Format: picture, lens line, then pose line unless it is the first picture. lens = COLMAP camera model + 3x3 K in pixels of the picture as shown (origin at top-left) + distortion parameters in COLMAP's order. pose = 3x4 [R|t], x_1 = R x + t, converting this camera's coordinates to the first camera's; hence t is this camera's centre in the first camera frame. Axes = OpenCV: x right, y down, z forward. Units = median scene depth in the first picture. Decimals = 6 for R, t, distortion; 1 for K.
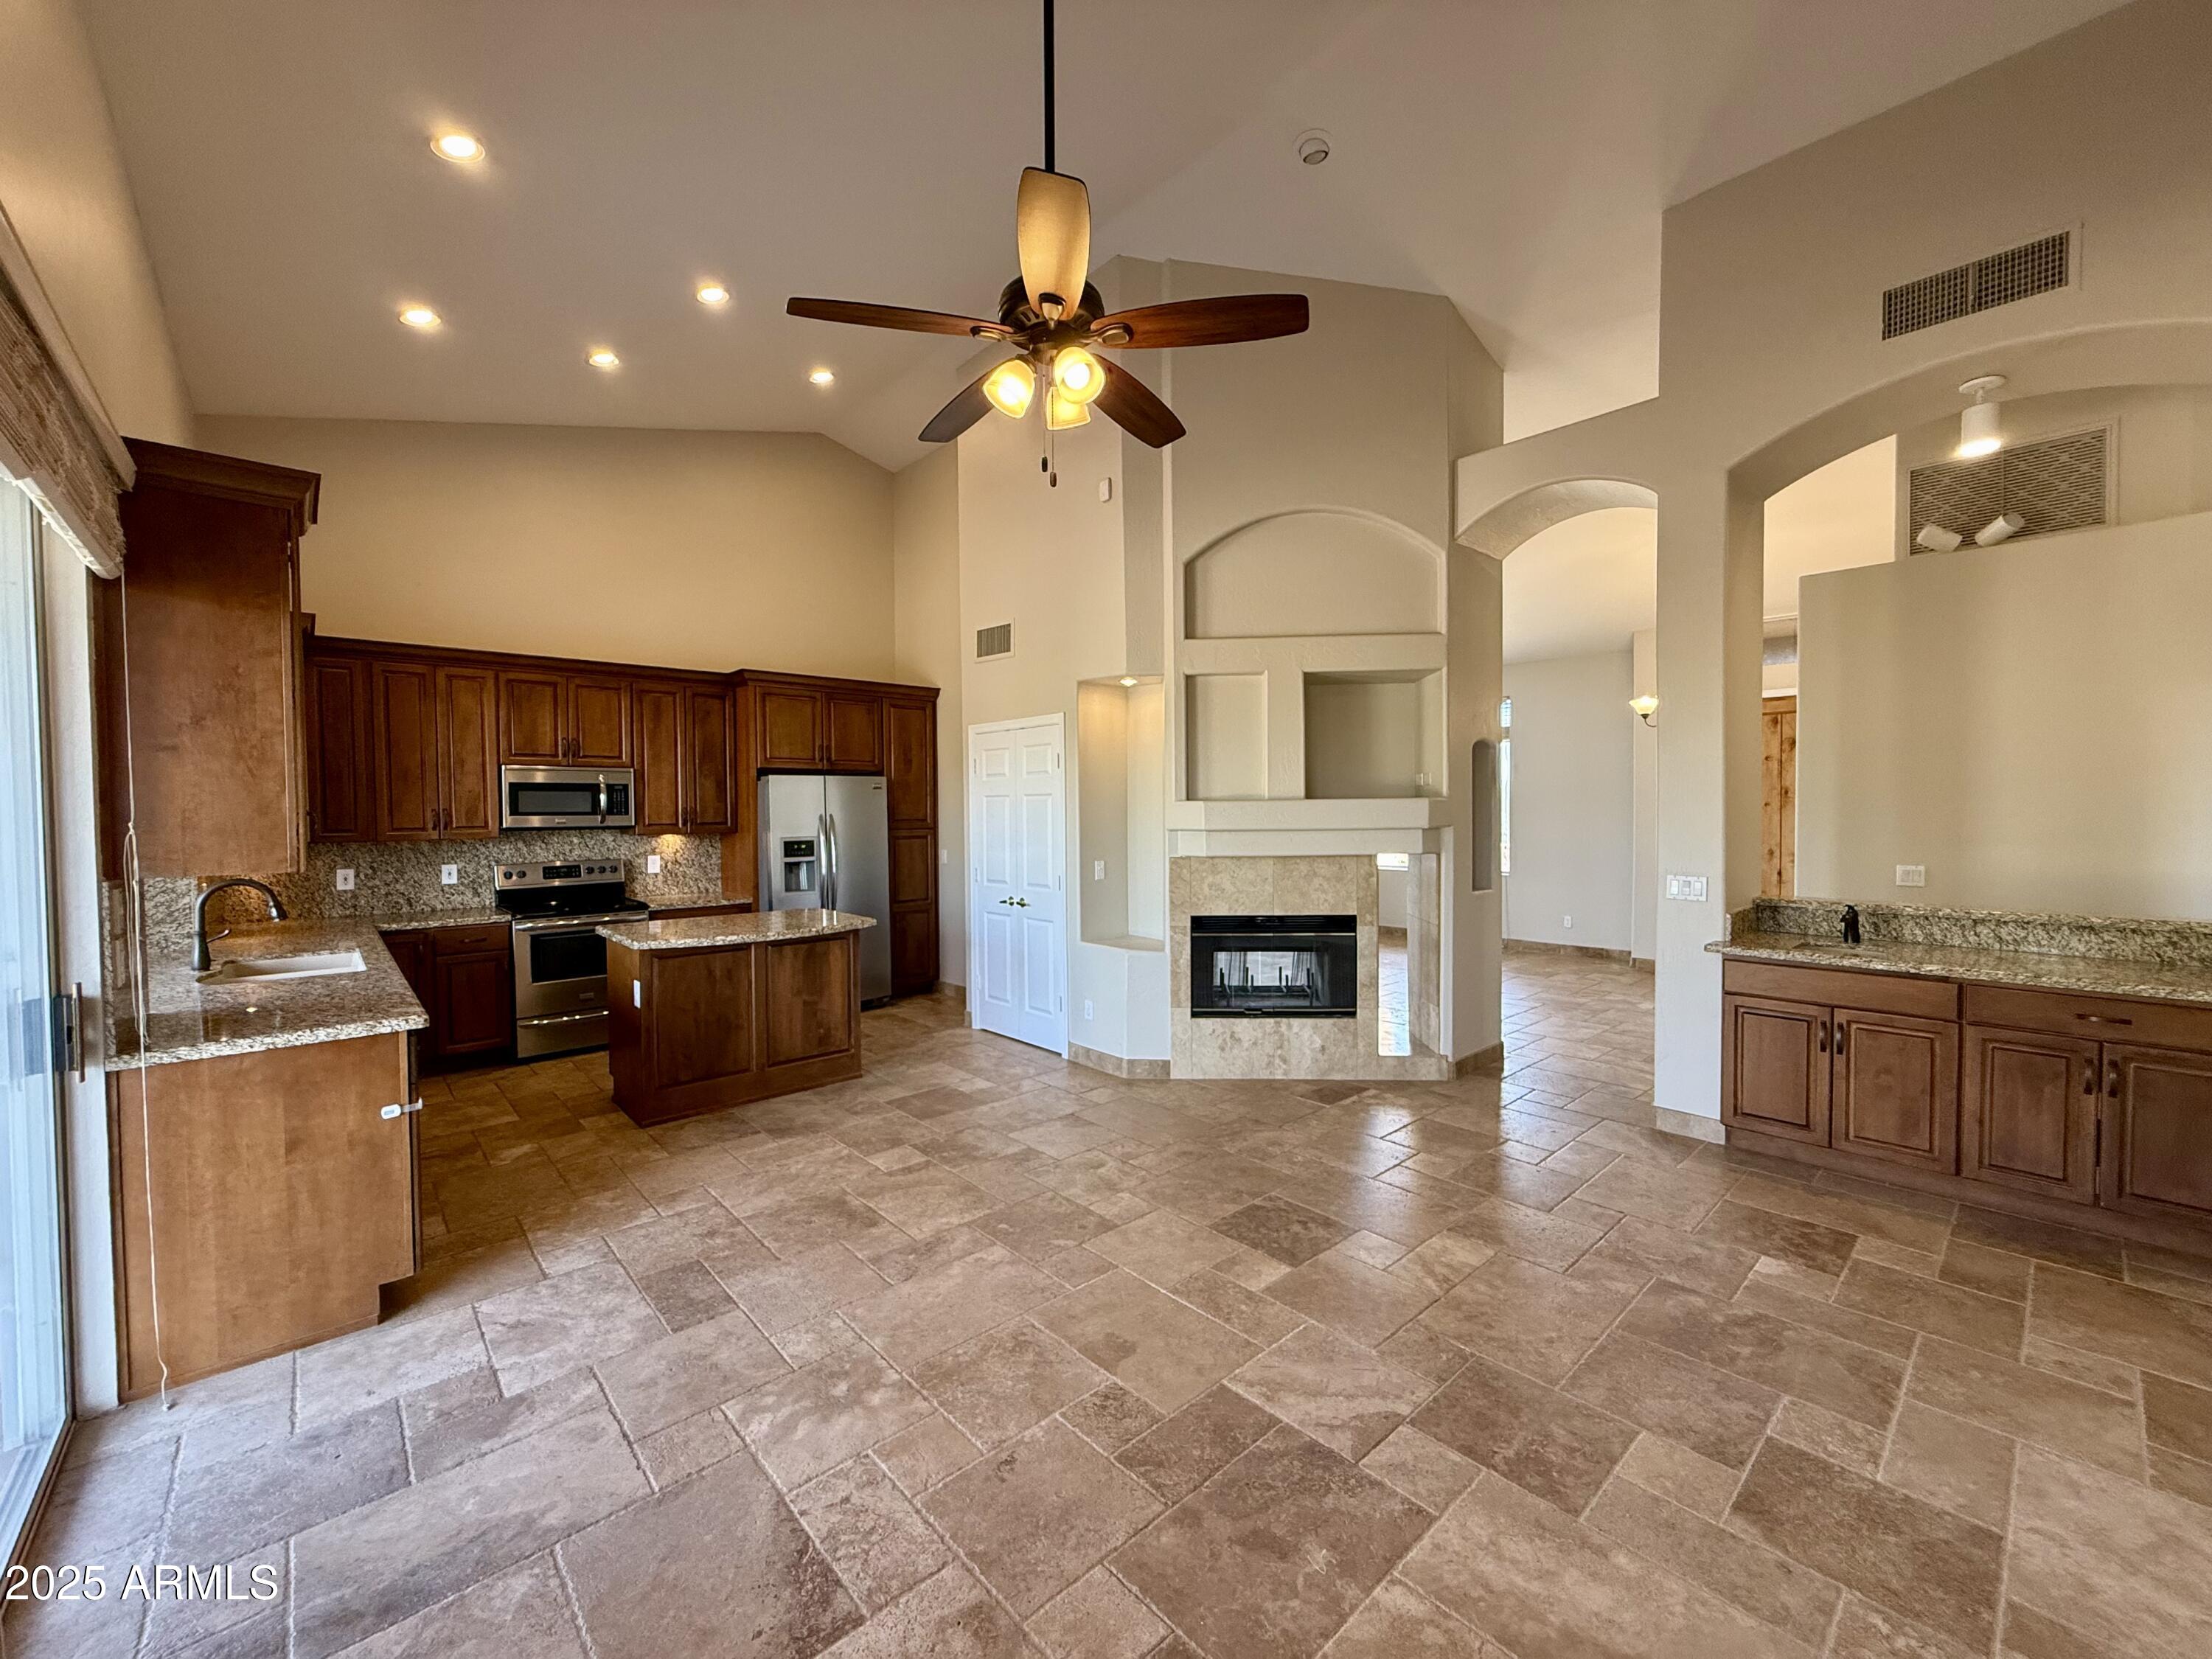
lens RADIAL K [[884.8, 0, 1107.2], [0, 884.8, 834.4], [0, 0, 1]] dist [0.000214, 0.000206]
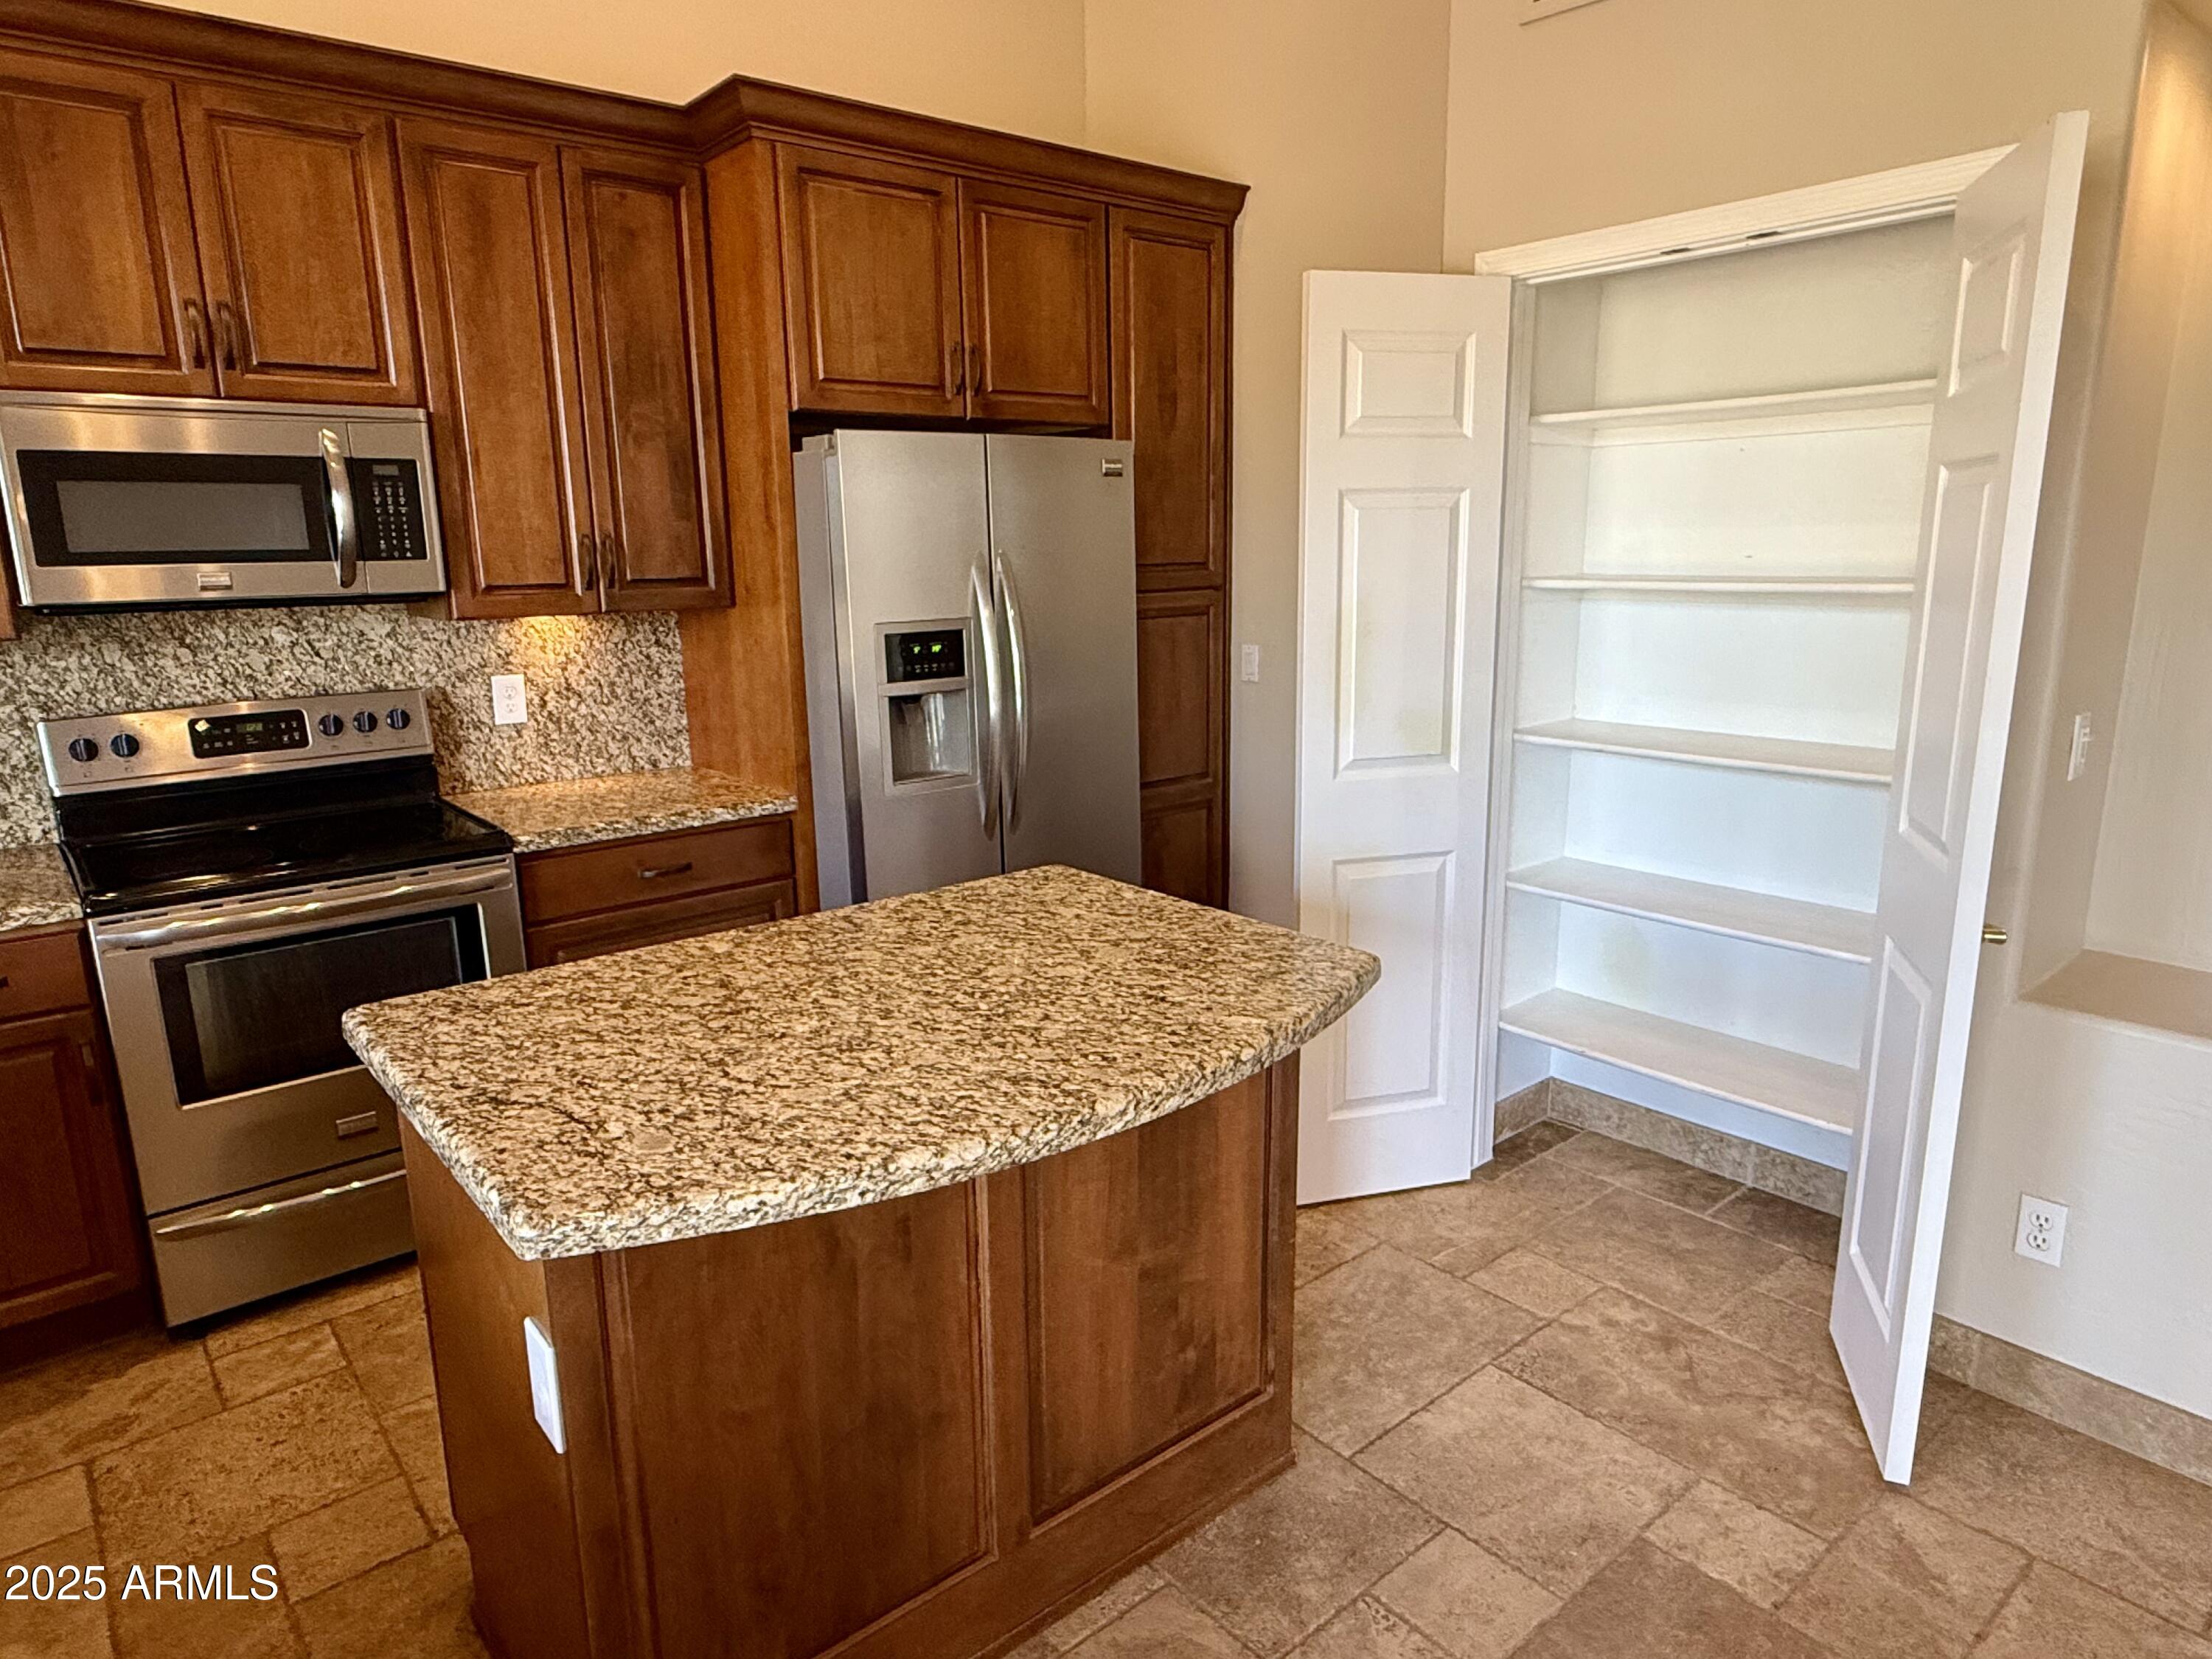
lens RADIAL K [[1351.0, 0, 1101.3], [0, 1351.0, 840.1], [0, 0, 1]] dist [0.002616, -0.000562]
pose [[0.999103, 0.000058, -0.042342, -0.280897], [0.007952, 0.981945, 0.189000, -0.012783], [0.041589, -0.189167, 0.981064, 0.520143]]
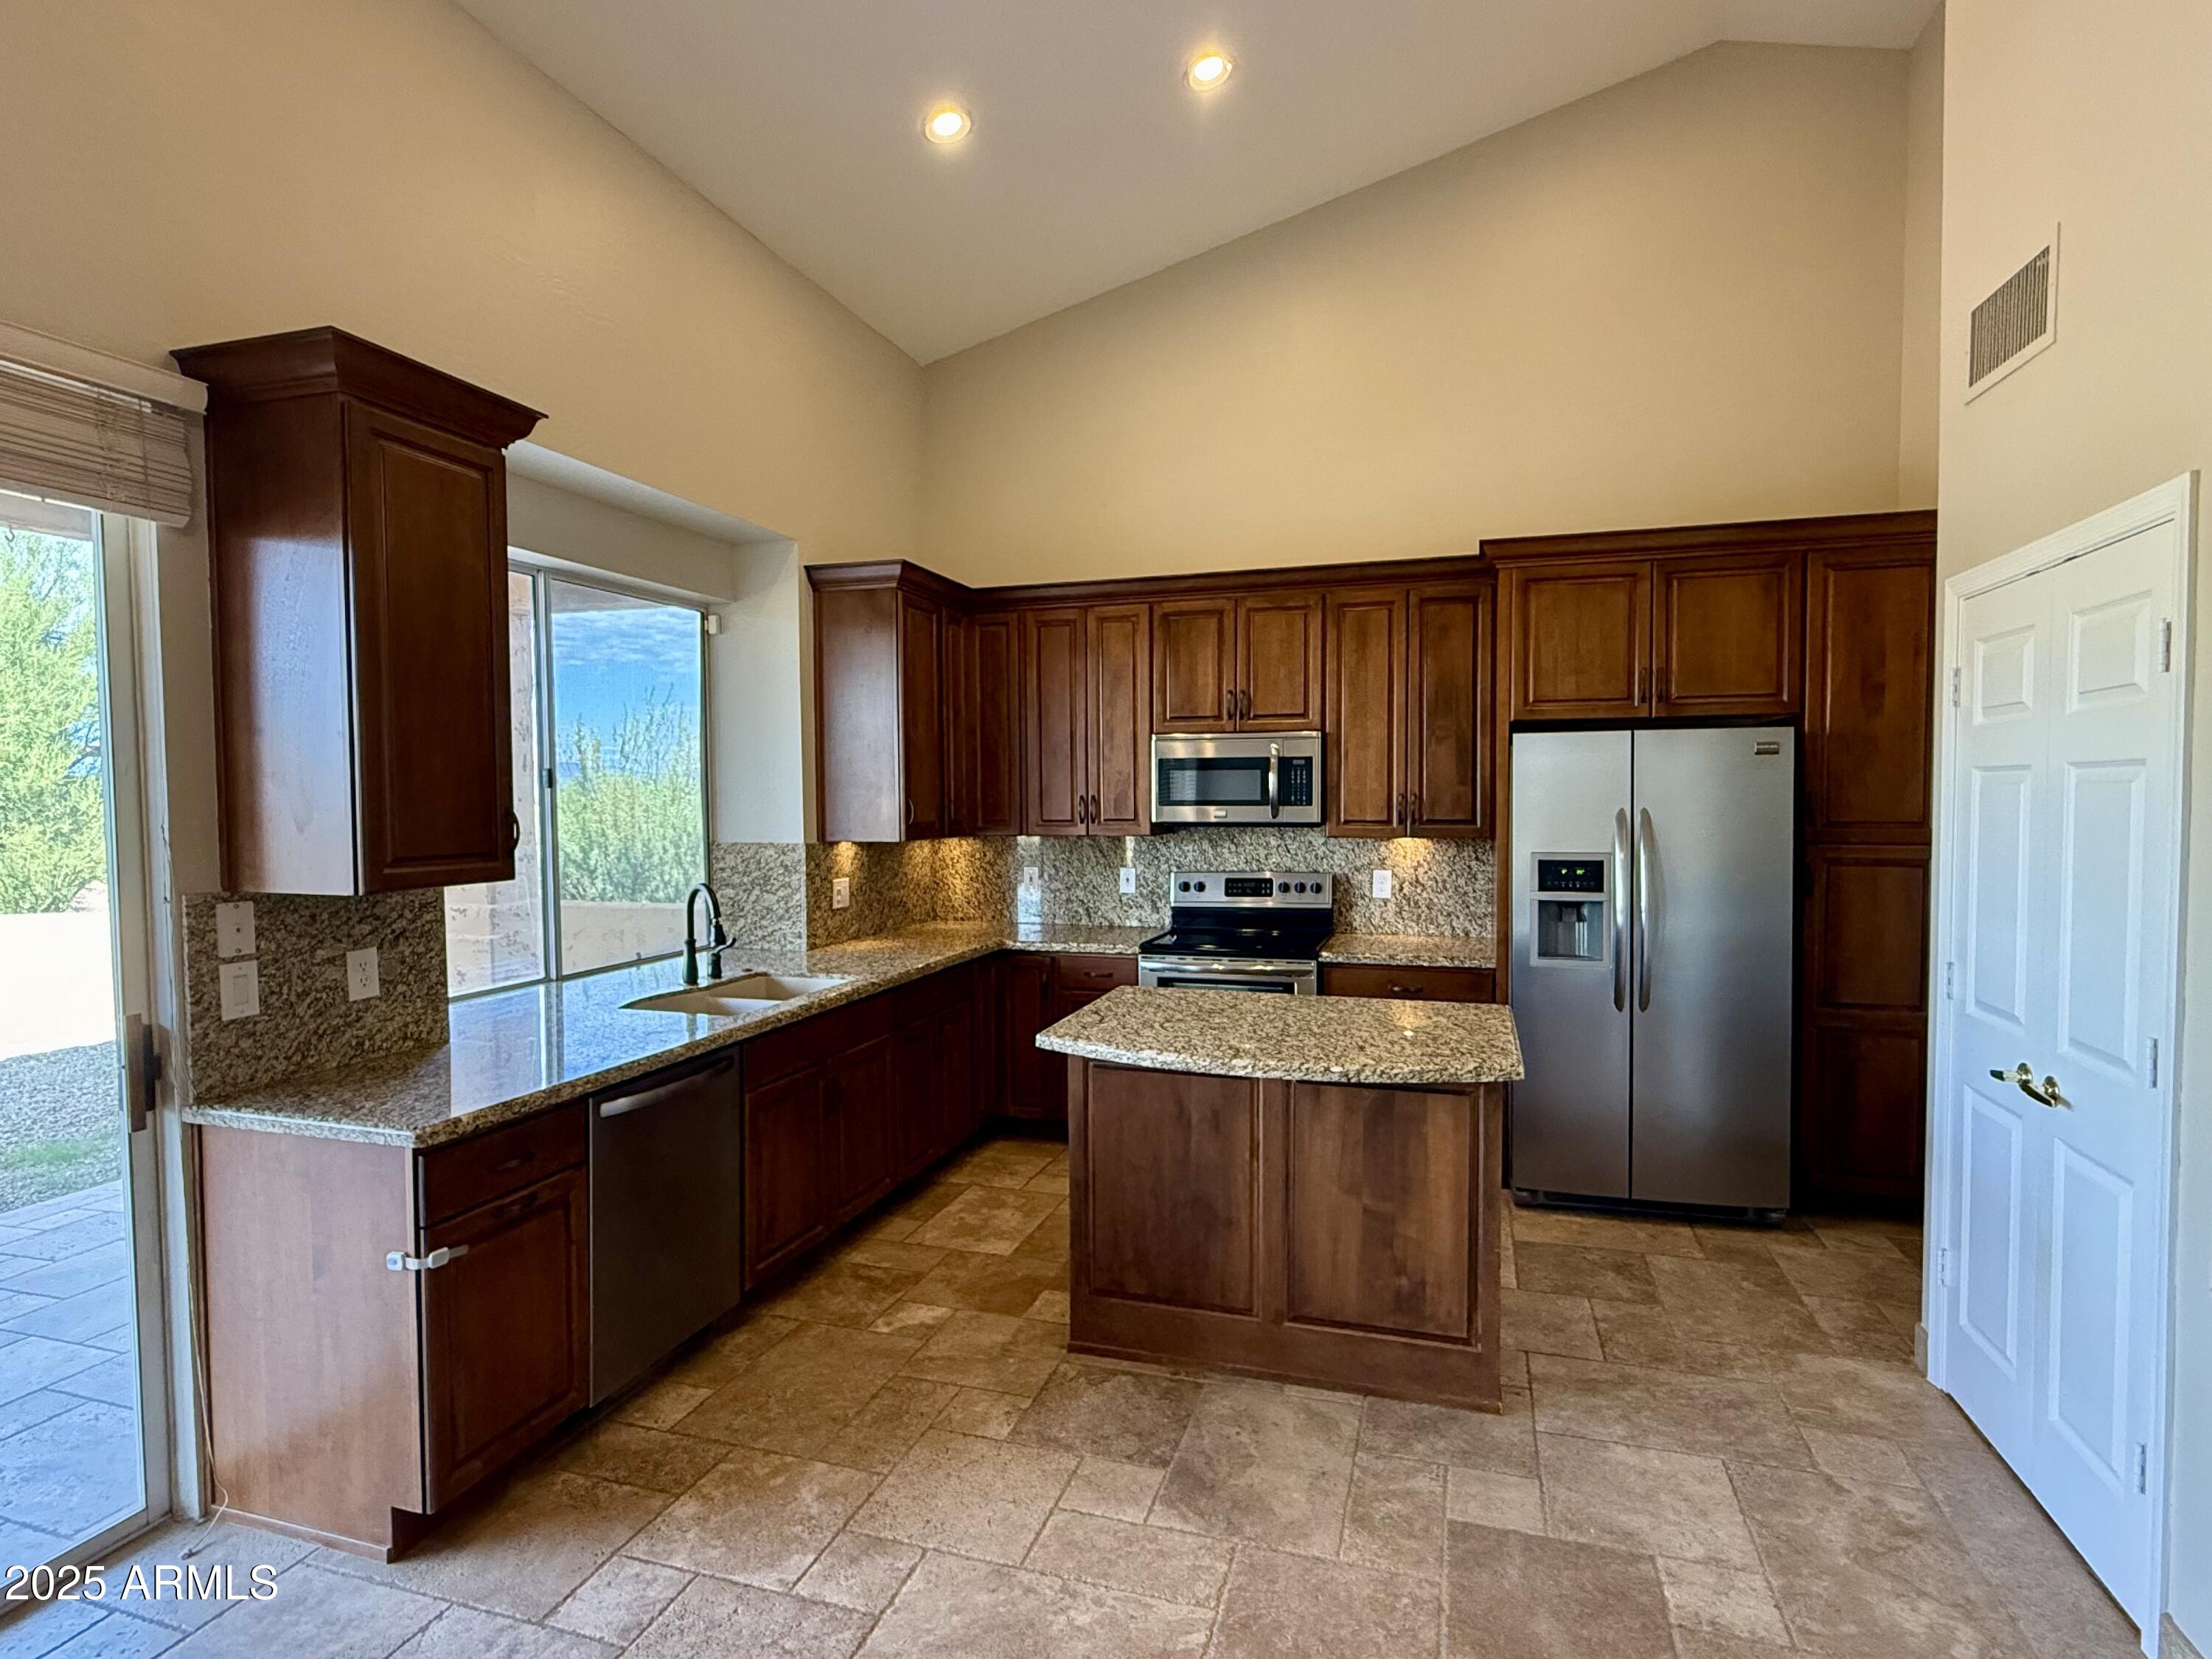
lens RADIAL K [[1141.6, 0, 1096.3], [0, 1141.6, 832.8], [0, 0, 1]] dist [0.001189, 0.001242]
pose [[0.501672, 0.035956, -0.864310, 0.089584], [-0.023649, 0.999332, 0.027846, -0.022270], [0.864734, 0.006471, 0.502188, 0.470746]]
